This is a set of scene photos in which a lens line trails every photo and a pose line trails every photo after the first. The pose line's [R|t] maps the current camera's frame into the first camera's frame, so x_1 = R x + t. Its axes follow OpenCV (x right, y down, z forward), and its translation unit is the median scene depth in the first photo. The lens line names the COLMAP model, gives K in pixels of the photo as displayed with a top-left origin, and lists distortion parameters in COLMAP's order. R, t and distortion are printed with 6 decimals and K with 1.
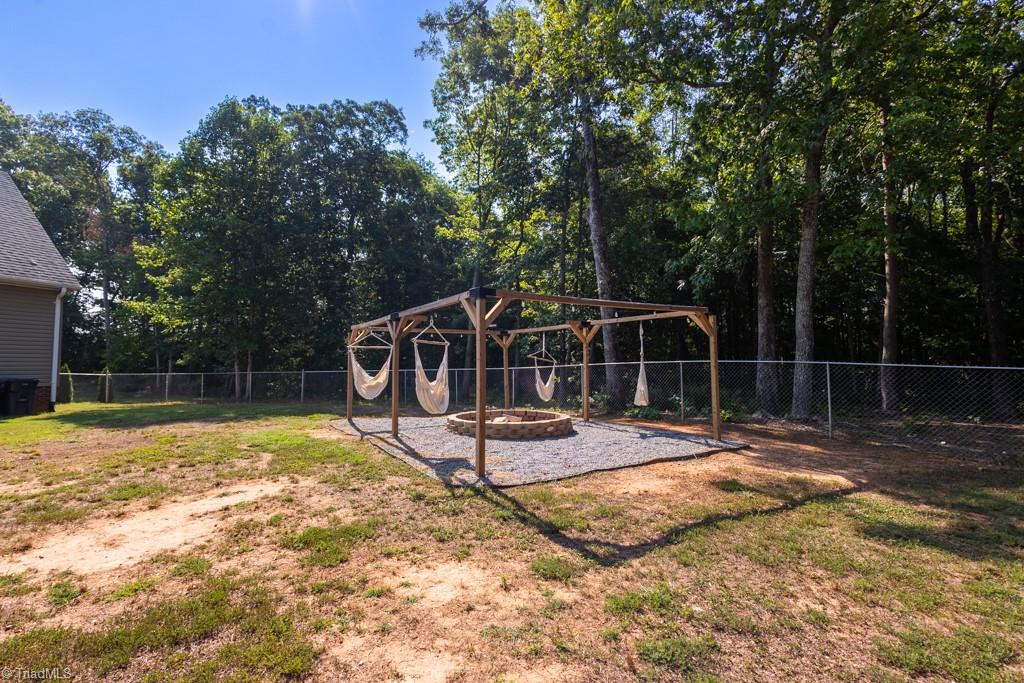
lens RADIAL K [[470.3, 0, 512.0], [0, 470.3, 341.5], [0, 0, 1]] dist [0.011777, 0.000037]
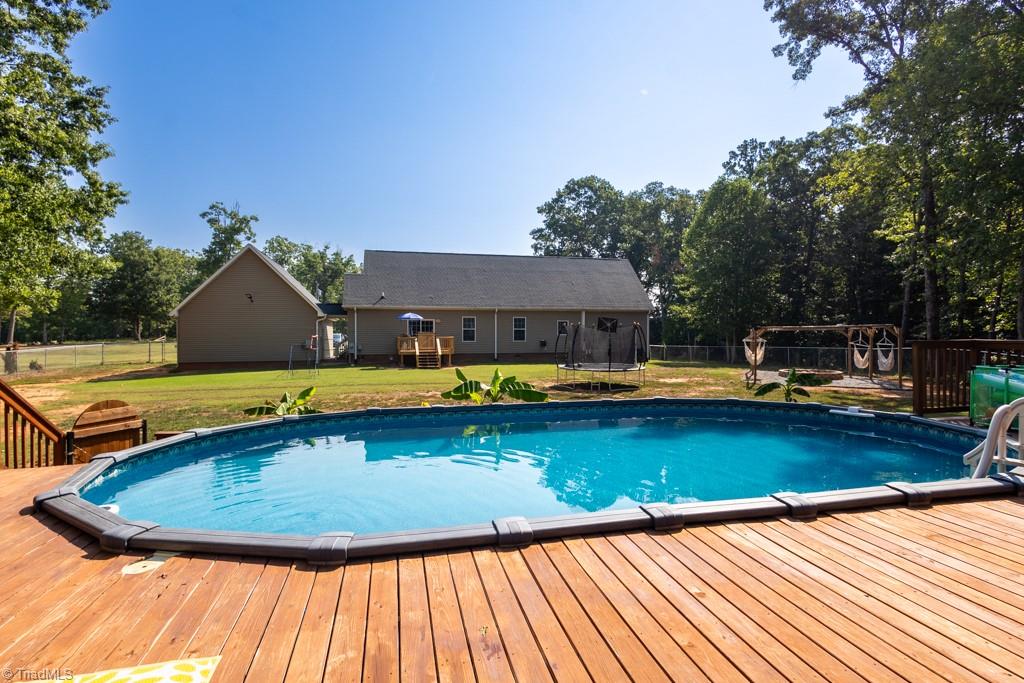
lens RADIAL K [[470.3, 0, 512.0], [0, 470.3, 341.5], [0, 0, 1]] dist [0.011777, 0.000037]
pose [[0.523328, 0.010266, -0.852070, 0.394854], [0.043355, 0.998312, 0.038656, -0.043779], [0.851028, -0.057171, 0.521999, -0.458101]]
